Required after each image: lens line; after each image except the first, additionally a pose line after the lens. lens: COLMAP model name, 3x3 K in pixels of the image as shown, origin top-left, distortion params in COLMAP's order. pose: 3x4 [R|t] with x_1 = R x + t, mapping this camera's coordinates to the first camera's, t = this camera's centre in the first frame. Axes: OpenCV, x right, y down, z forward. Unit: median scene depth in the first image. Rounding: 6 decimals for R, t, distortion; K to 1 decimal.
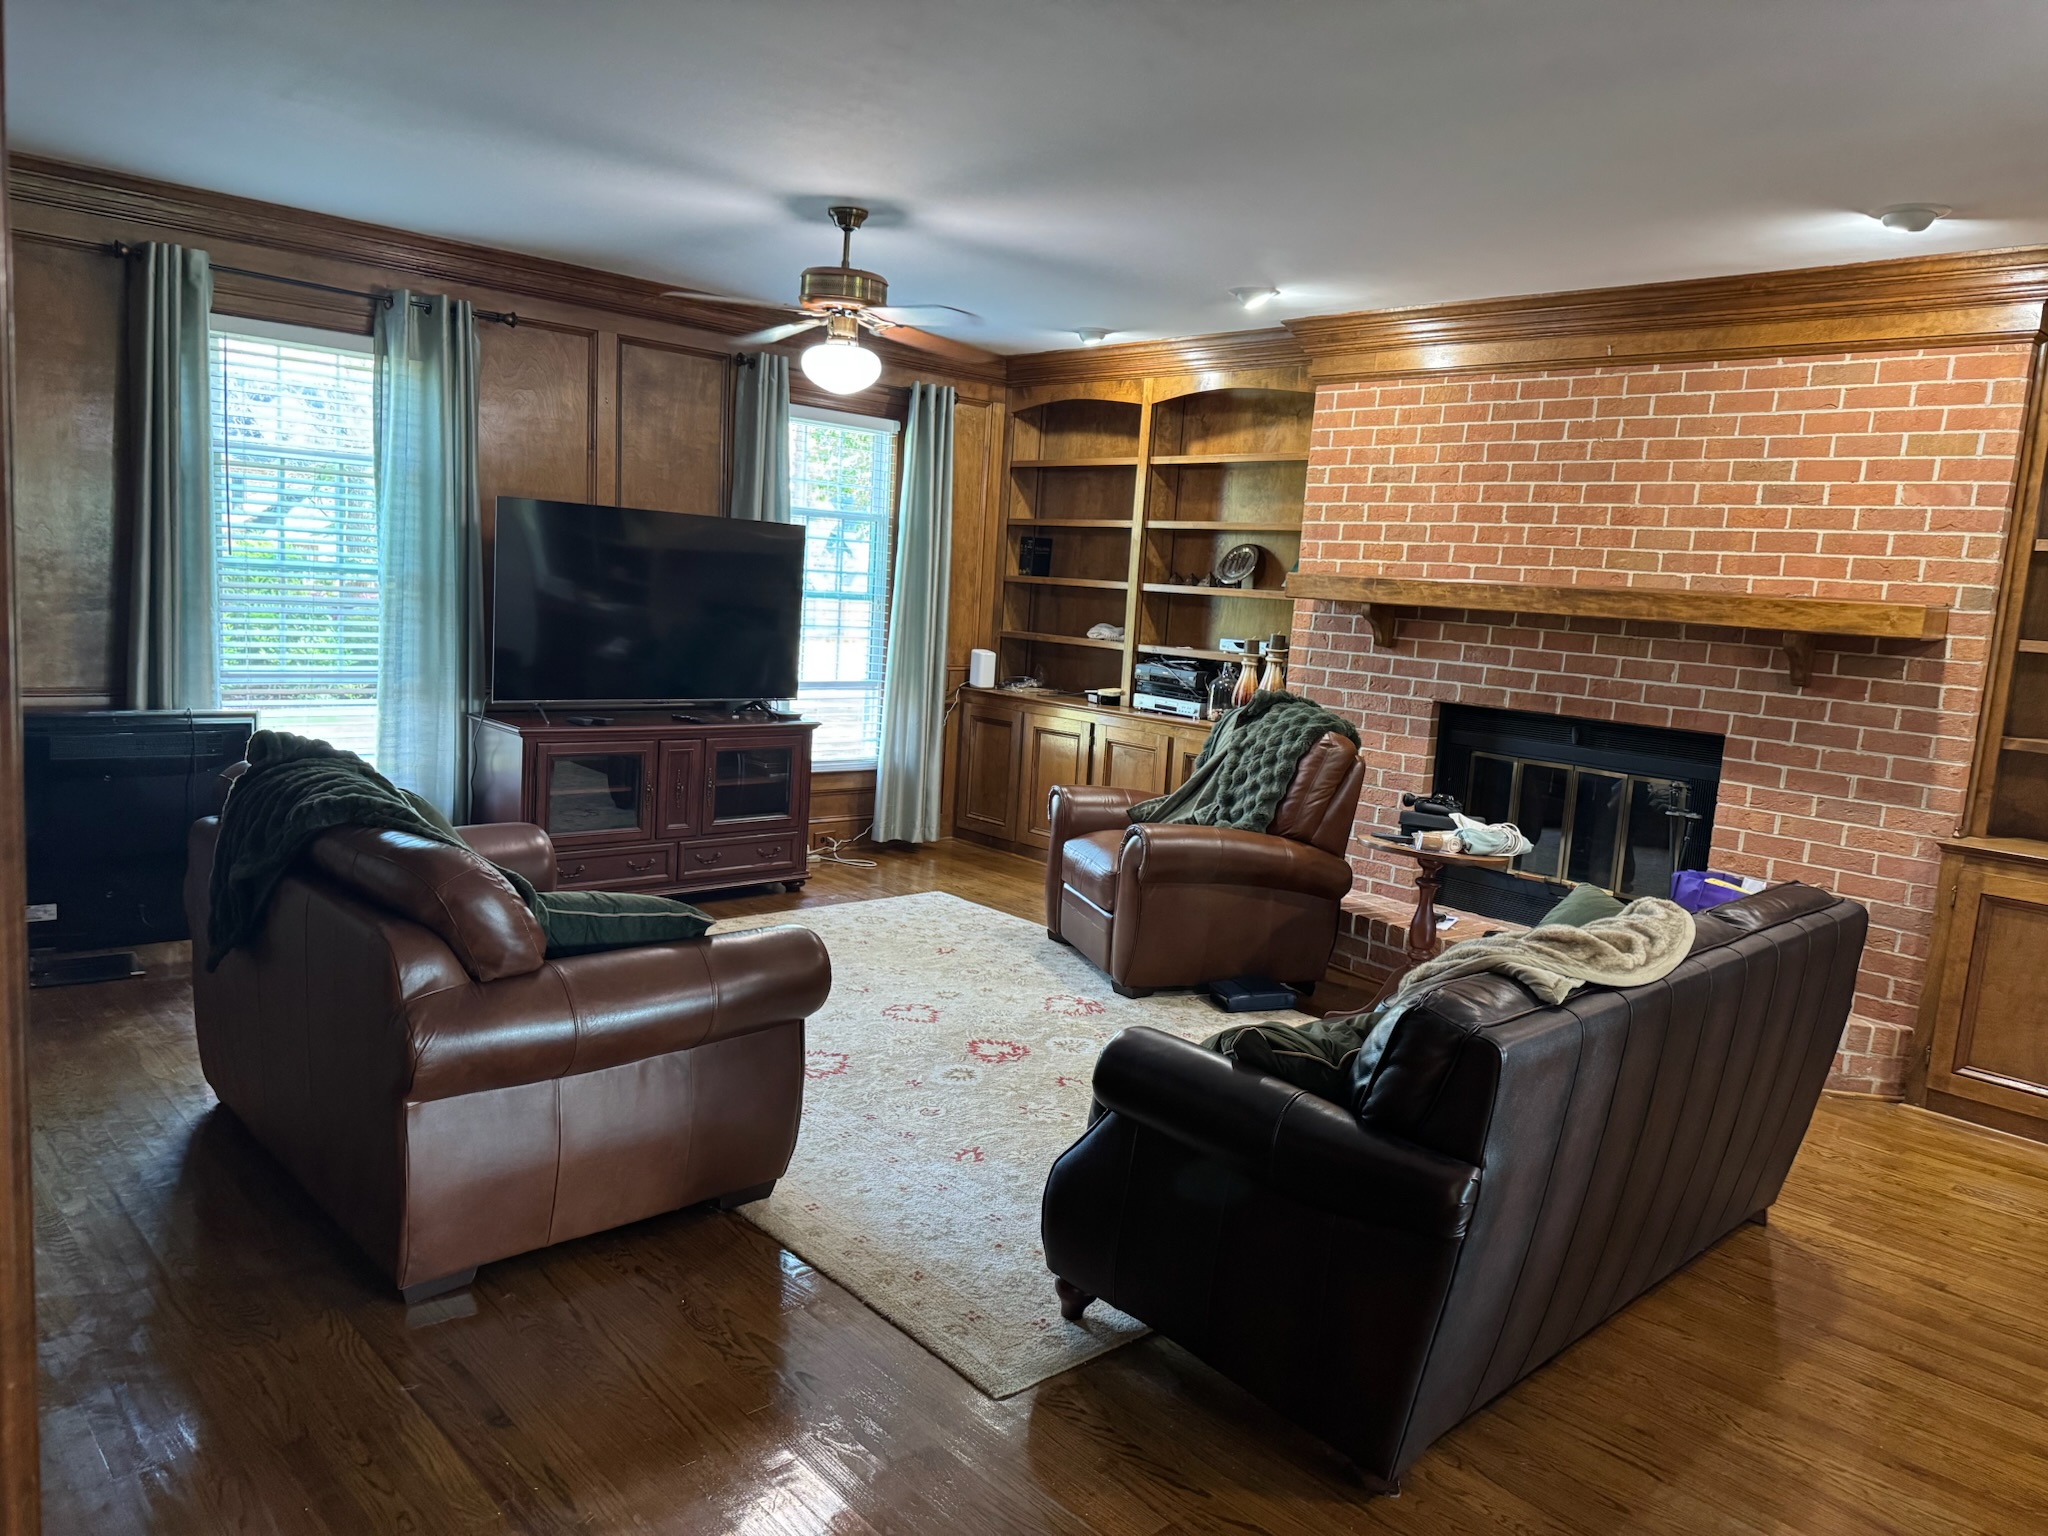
lens RADIAL K [[1436.0, 0, 1024.0], [0, 1436.0, 764.2], [0, 0, 1]] dist [0.063655, -0.086365]
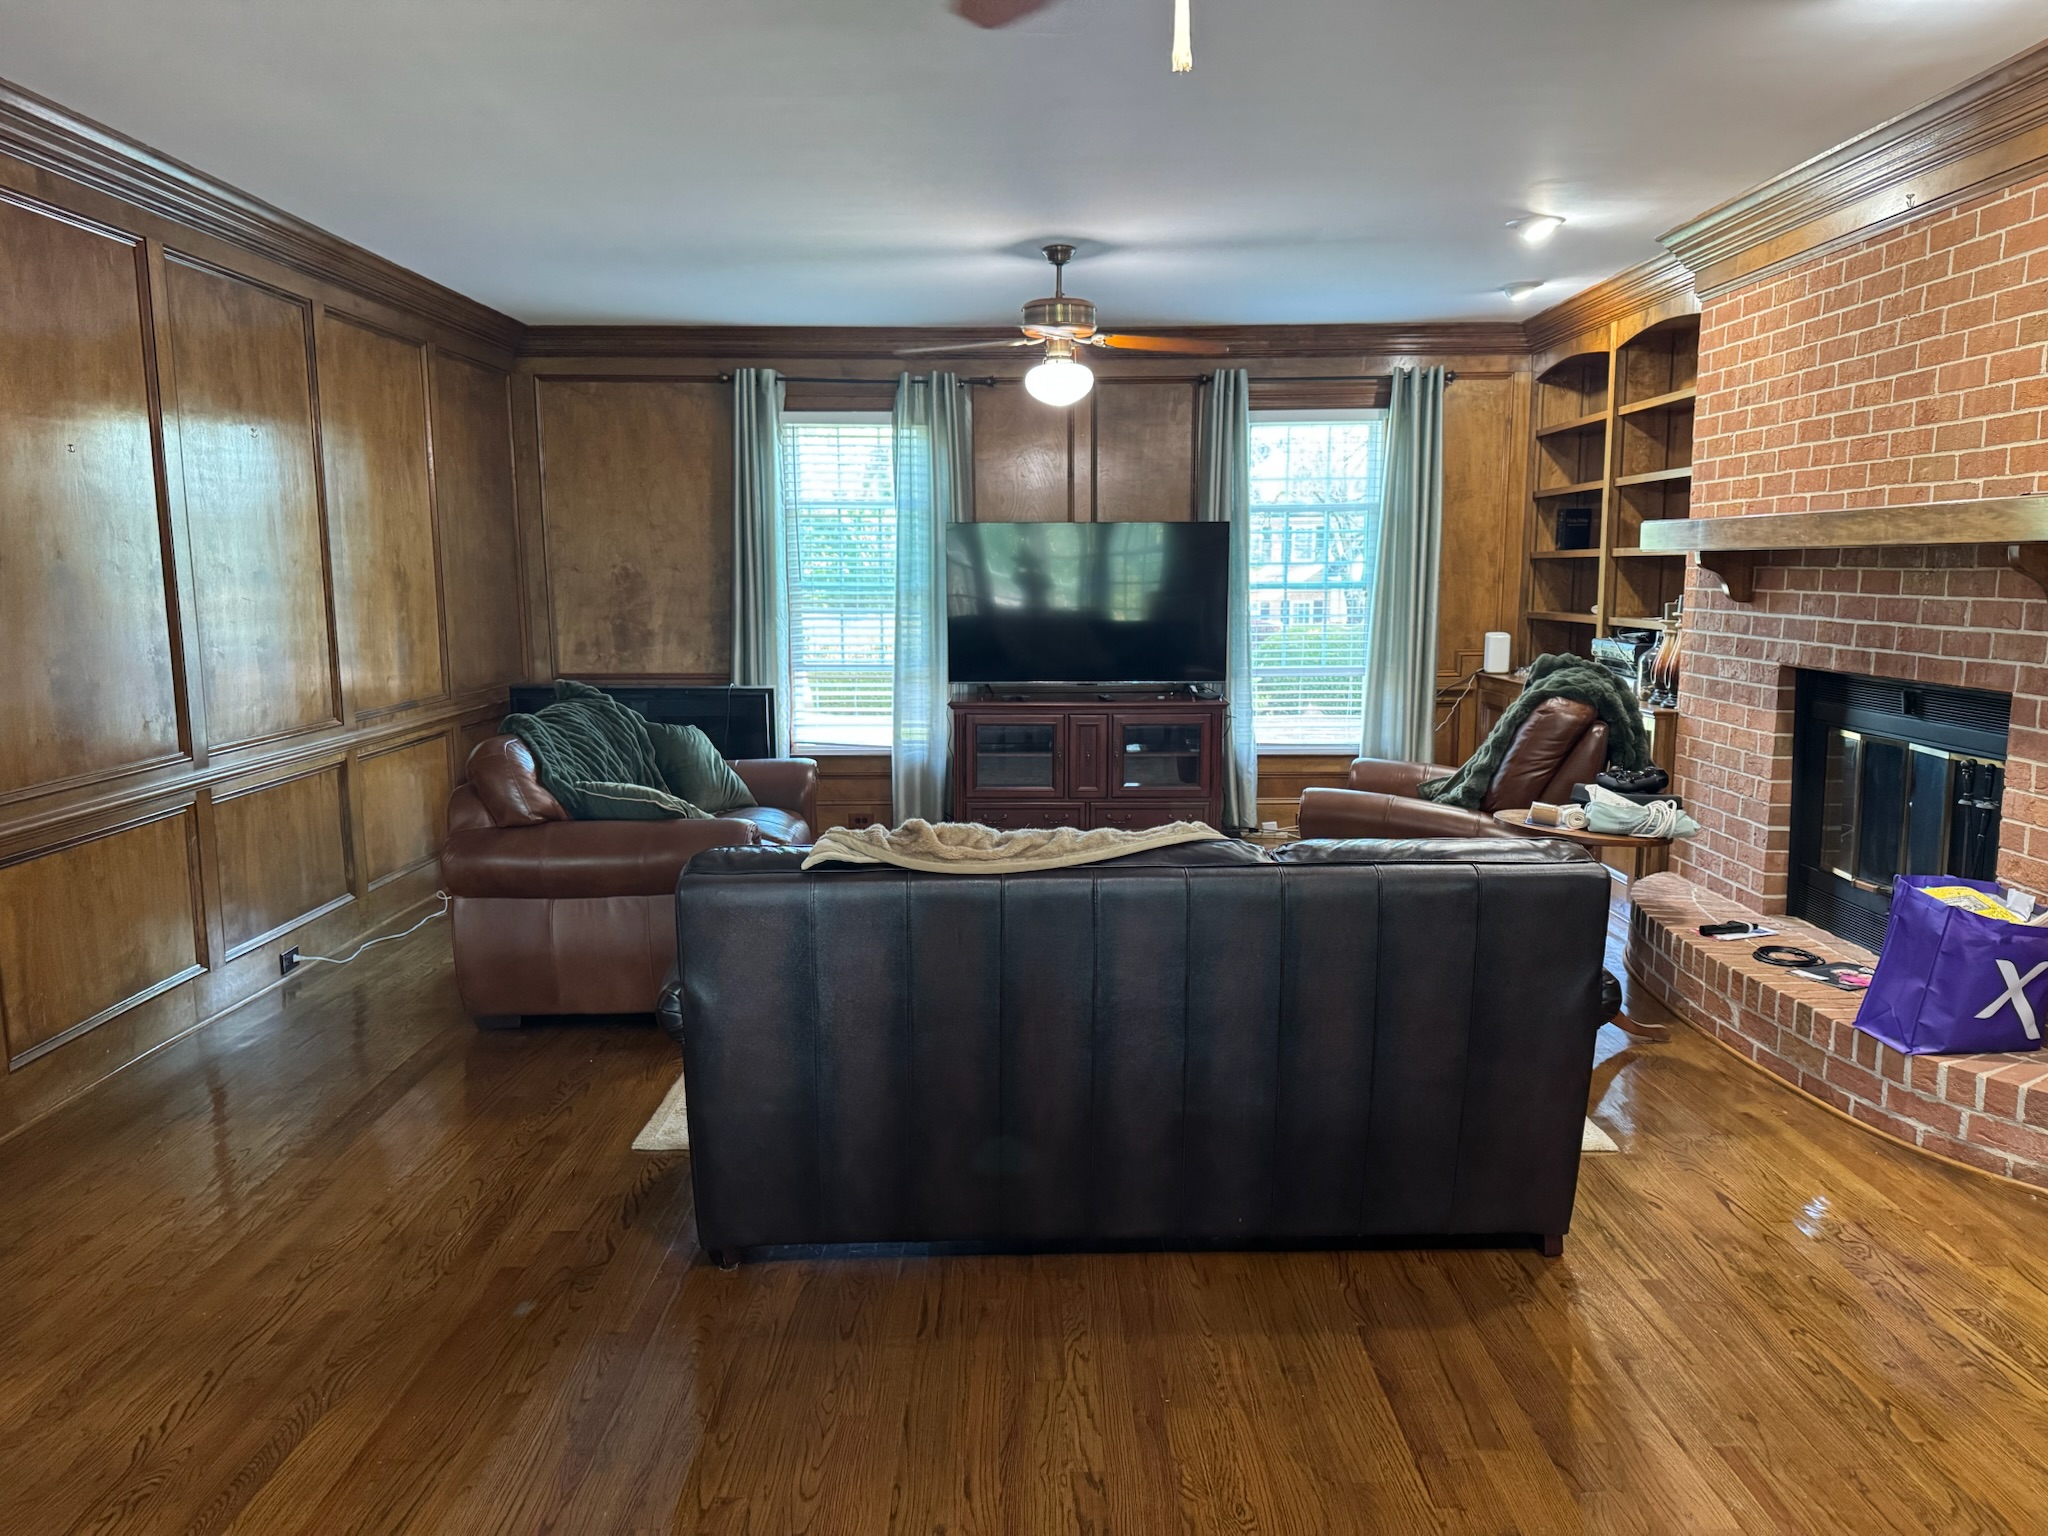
lens RADIAL K [[1436.0, 0, 1020.1], [0, 1436.0, 769.0], [0, 0, 1]] dist [0.063655, -0.086365]
pose [[0.731516, 0.026423, -0.681312, 0.610181], [-0.038178, 0.999268, -0.002237, 0.037889], [0.680755, 0.027648, 0.731990, 0.127531]]
